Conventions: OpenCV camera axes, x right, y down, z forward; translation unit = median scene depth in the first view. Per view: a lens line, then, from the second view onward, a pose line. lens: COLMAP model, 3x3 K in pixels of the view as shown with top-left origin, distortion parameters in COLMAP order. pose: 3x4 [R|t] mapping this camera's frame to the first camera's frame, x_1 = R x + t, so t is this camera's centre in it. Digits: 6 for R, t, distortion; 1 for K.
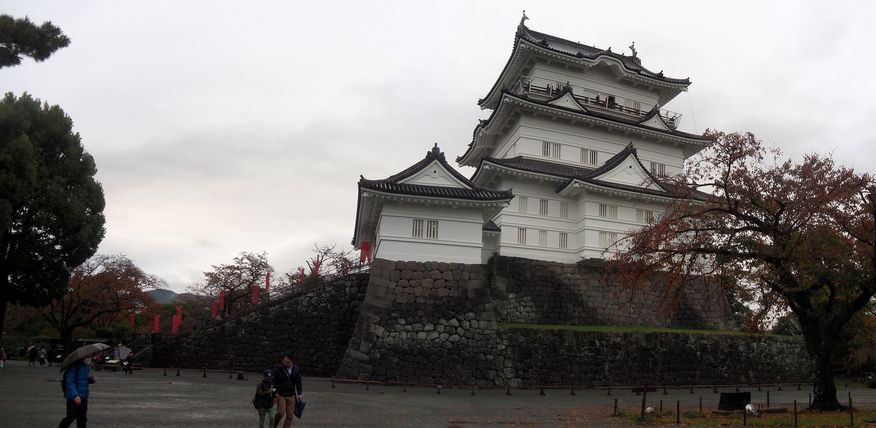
lens RADIAL K [[628.0, 0, 509.1], [0, 628.0, 320.1], [0, 0, 1]] dist [-0.194982, 0.001583]
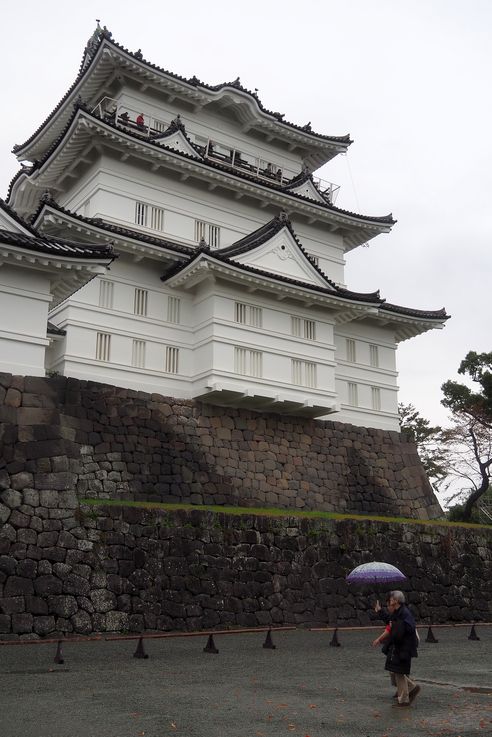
lens RADIAL K [[792.9, 0, 253.0], [0, 792.9, 360.7], [0, 0, 1]] dist [0.007442, 0.000000]
pose [[0.949553, 0.058093, 0.308180, -0.073092], [0.004309, 0.980183, -0.198046, 0.021049], [-0.313579, 0.189383, 0.930485, 0.303808]]
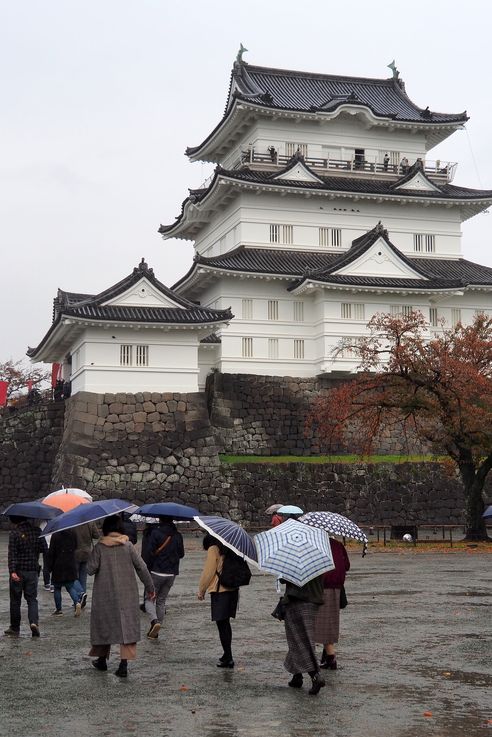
lens RADIAL K [[1231.6, 0, 251.6], [0, 1231.6, 369.7], [0, 0, 1]] dist [0.057094, 0.000000]
pose [[0.999253, -0.038624, -0.001082, 0.027241], [0.038558, 0.998587, -0.036568, -0.047046], [0.002493, 0.036499, 0.999331, -0.629524]]
